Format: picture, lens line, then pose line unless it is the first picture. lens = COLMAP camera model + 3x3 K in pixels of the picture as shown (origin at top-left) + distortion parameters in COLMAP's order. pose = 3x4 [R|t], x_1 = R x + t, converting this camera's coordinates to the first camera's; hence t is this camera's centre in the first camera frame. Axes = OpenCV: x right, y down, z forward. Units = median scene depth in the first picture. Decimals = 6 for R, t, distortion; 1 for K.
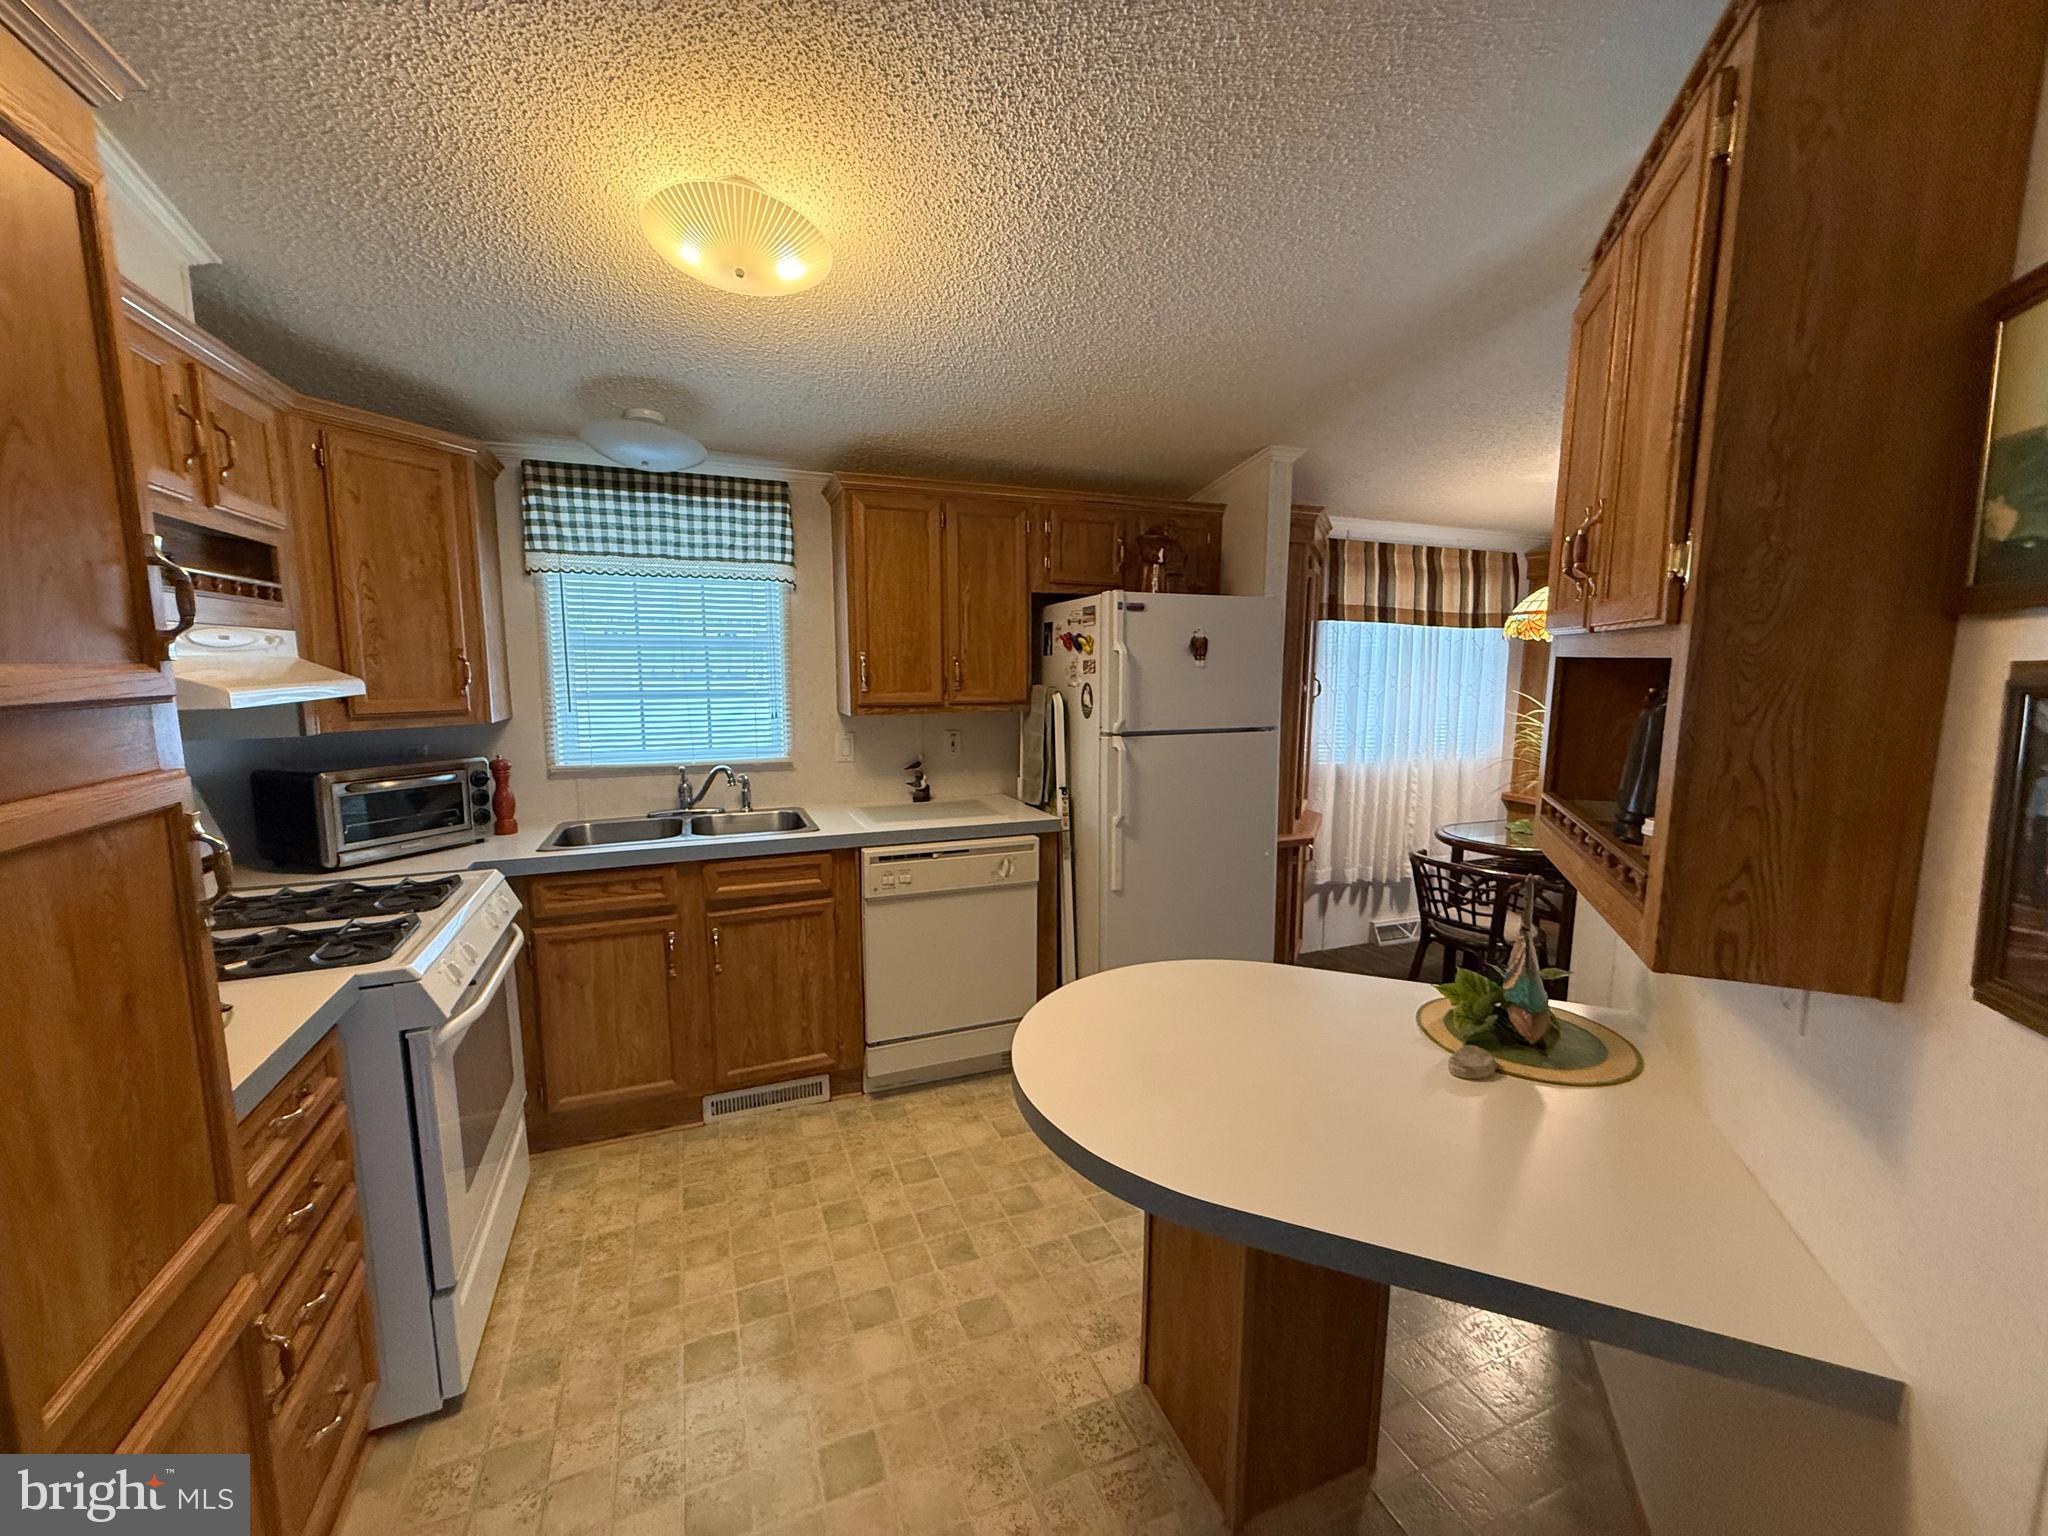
lens RADIAL K [[820.4, 0, 1030.3], [0, 820.4, 768.4], [0, 0, 1]] dist [0.001818, 0.000605]
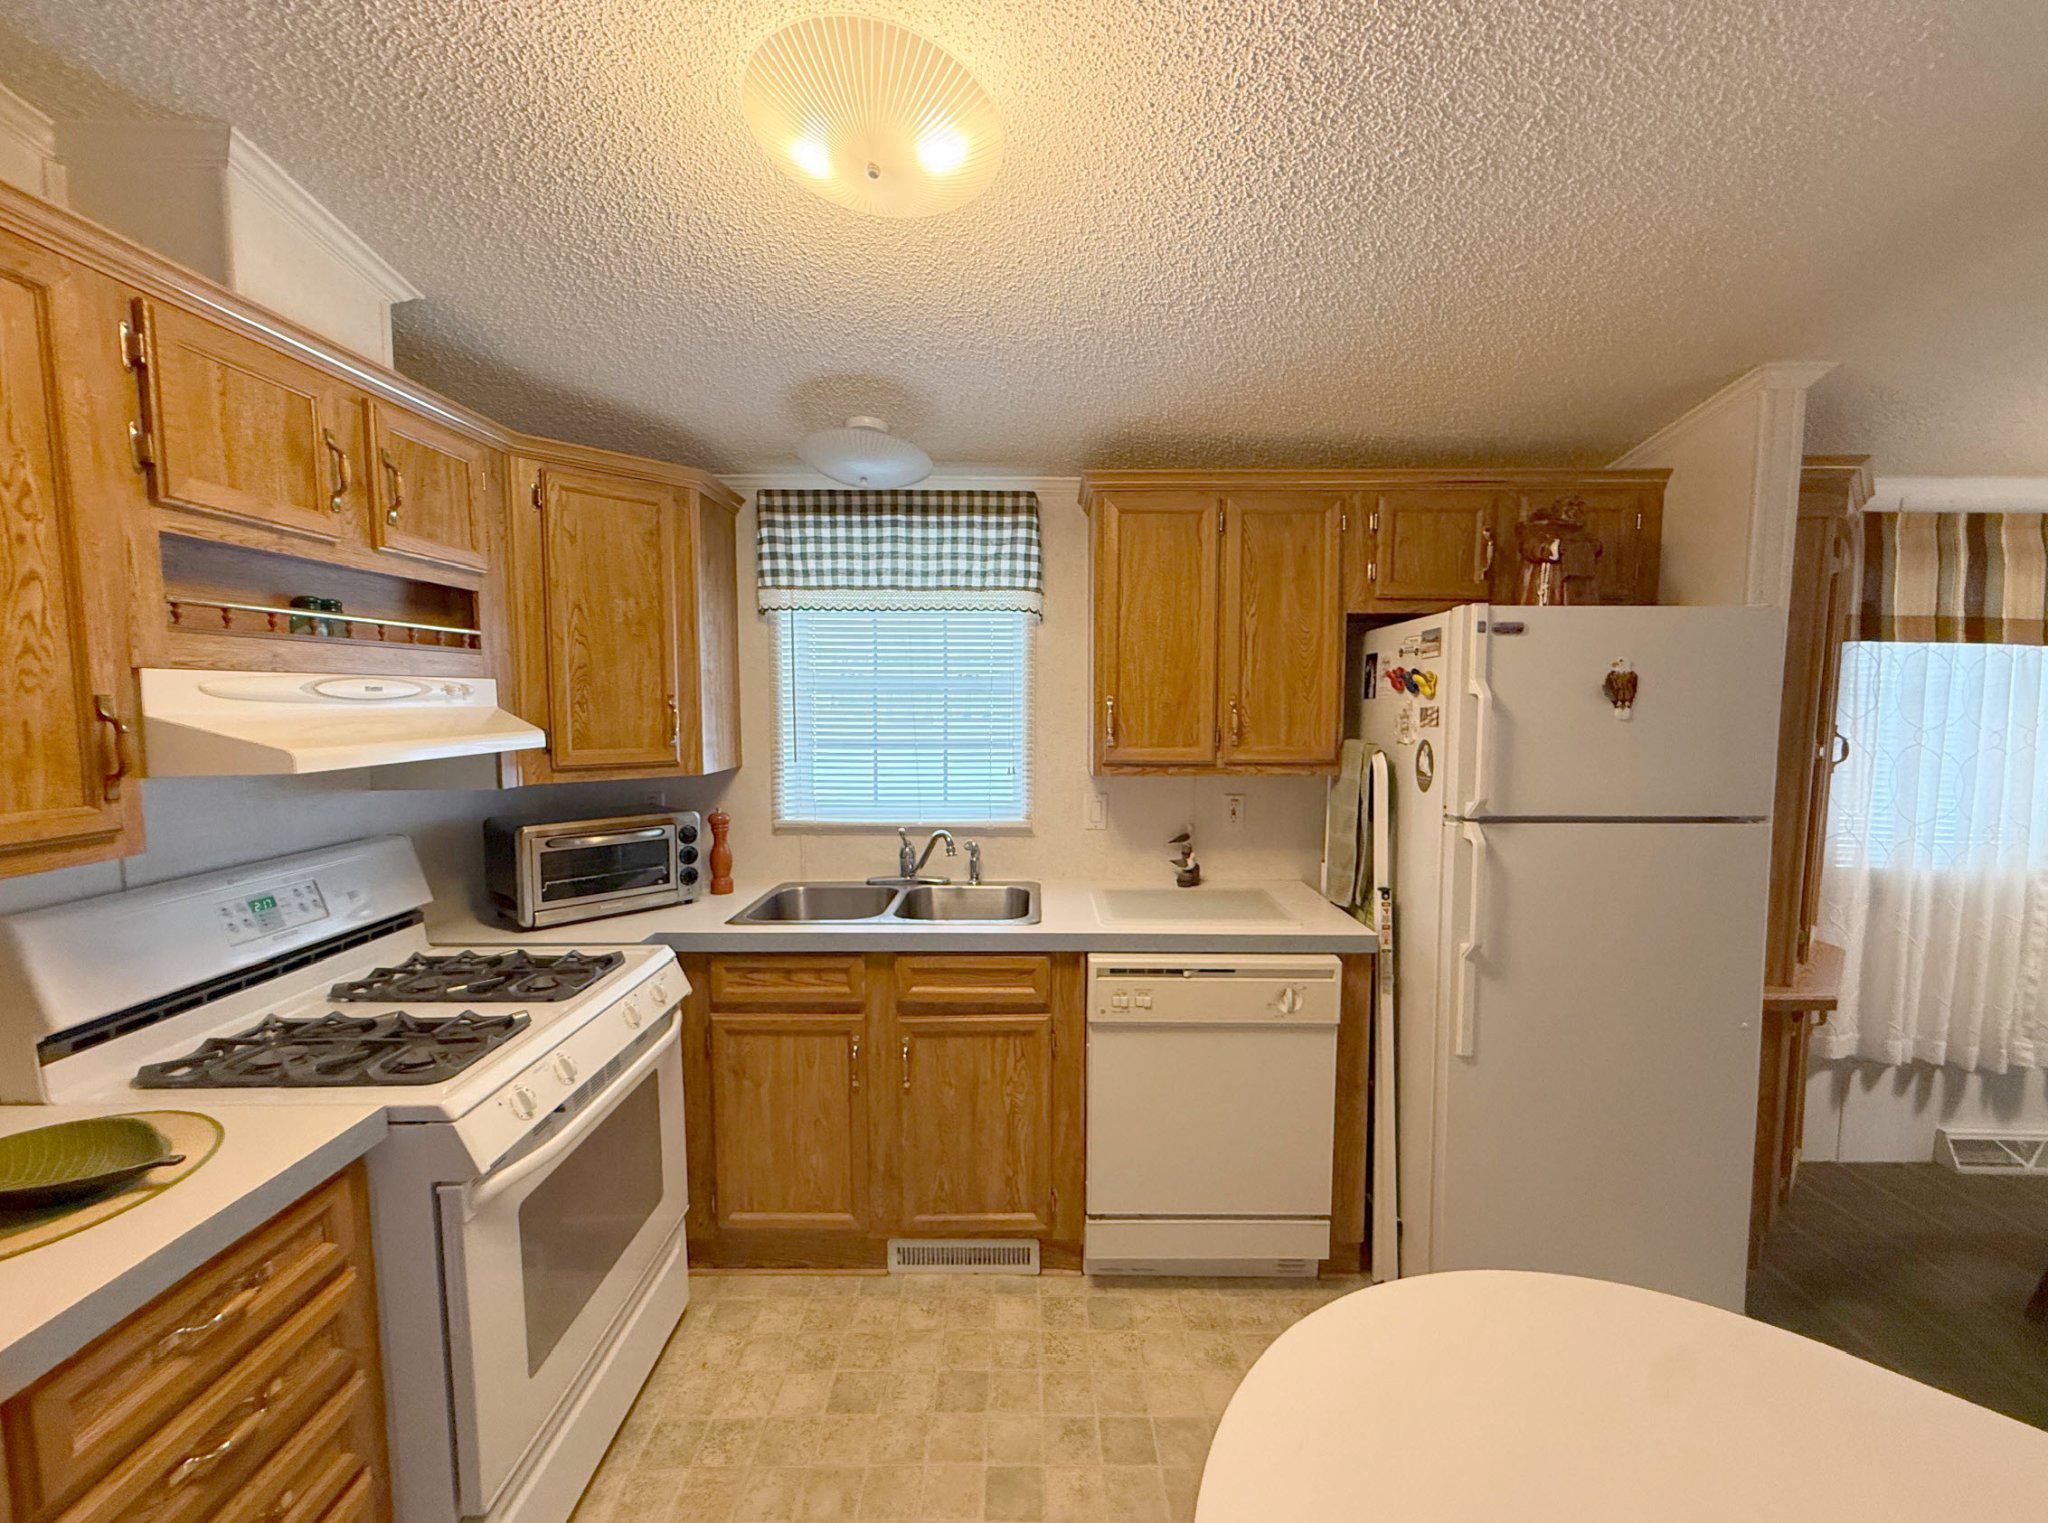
lens RADIAL K [[856.2, 0, 1025.5], [0, 856.2, 765.1], [0, 0, 1]] dist [0.001729, 0.000362]
pose [[0.924586, 0.030573, -0.379744, 0.034648], [-0.048976, 0.998042, -0.038893, -0.041343], [0.377811, 0.054558, 0.924274, 0.225708]]
